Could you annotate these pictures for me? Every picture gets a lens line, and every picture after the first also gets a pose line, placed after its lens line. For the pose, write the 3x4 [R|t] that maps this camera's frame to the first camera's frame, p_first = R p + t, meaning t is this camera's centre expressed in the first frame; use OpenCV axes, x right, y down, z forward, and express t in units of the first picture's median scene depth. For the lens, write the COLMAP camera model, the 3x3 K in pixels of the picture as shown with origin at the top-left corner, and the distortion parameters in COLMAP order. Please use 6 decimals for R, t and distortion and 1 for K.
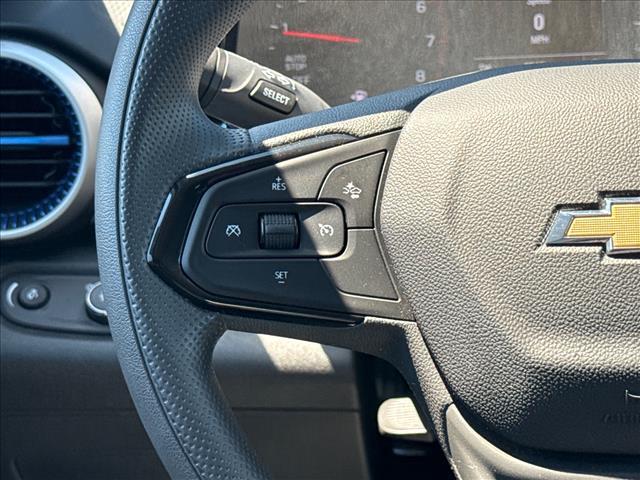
lens RADIAL K [[1394.7, 0, 317.1], [0, 1394.7, 239.3], [0, 0, 1]] dist [0.084749, 0.000000]
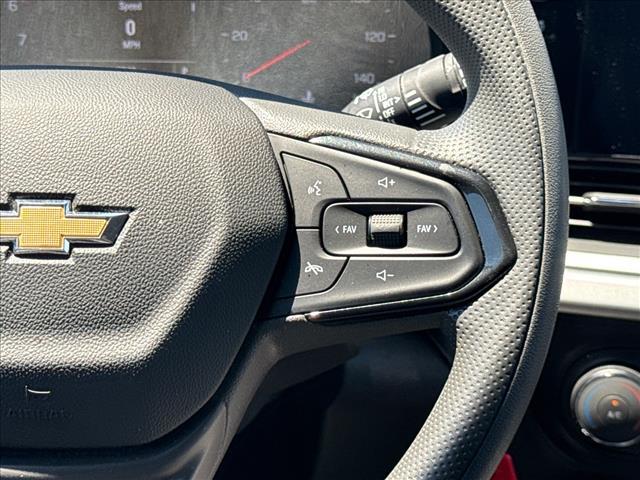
lens RADIAL K [[1394.7, 0, 321.2], [0, 1394.7, 241.4], [0, 0, 1]] dist [0.084749, 0.000000]
pose [[0.990617, 0.031972, 0.132873, 0.284341], [-0.032054, 0.999485, -0.001526, -0.004061], [-0.132853, -0.002748, 0.991132, -0.050854]]
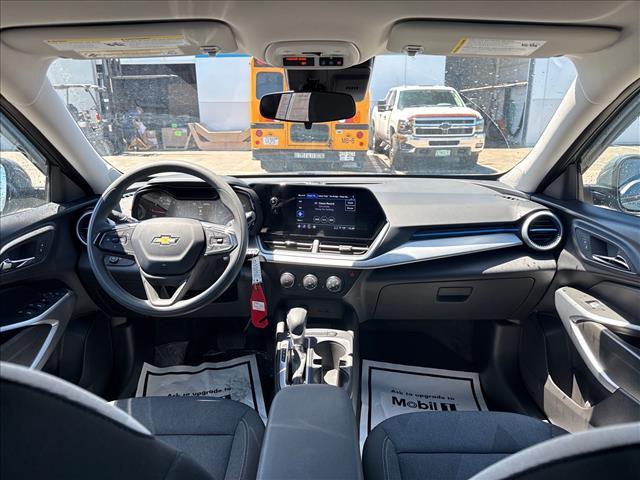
lens RADIAL K [[452.9, 0, 330.5], [0, 452.9, 242.2], [0, 0, 1]] dist [0.051716, -0.045970]
pose [[0.994392, 0.038369, 0.098548, 0.795646], [-0.029494, 0.995506, -0.089985, 0.174053], [-0.101558, 0.086574, 0.991055, -1.292424]]
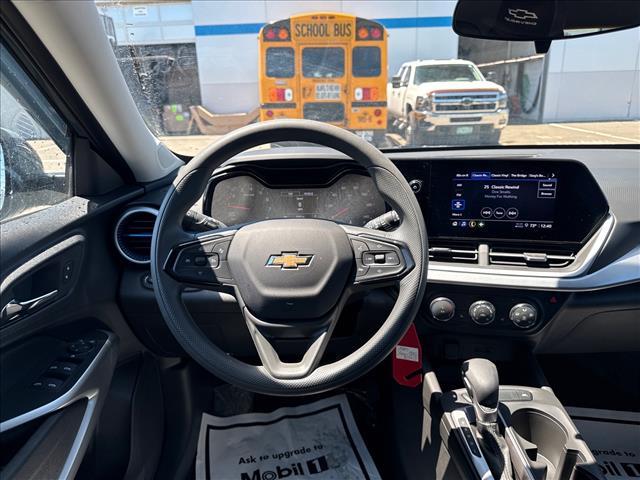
lens RADIAL K [[452.9, 0, 326.1], [0, 452.9, 237.1], [0, 0, 1]] dist [0.051716, -0.045970]
pose [[0.995367, 0.013511, 0.095190, 0.198980], [-0.007232, 0.997793, -0.066005, 0.008457], [-0.095871, 0.065010, 0.993269, -0.274820]]
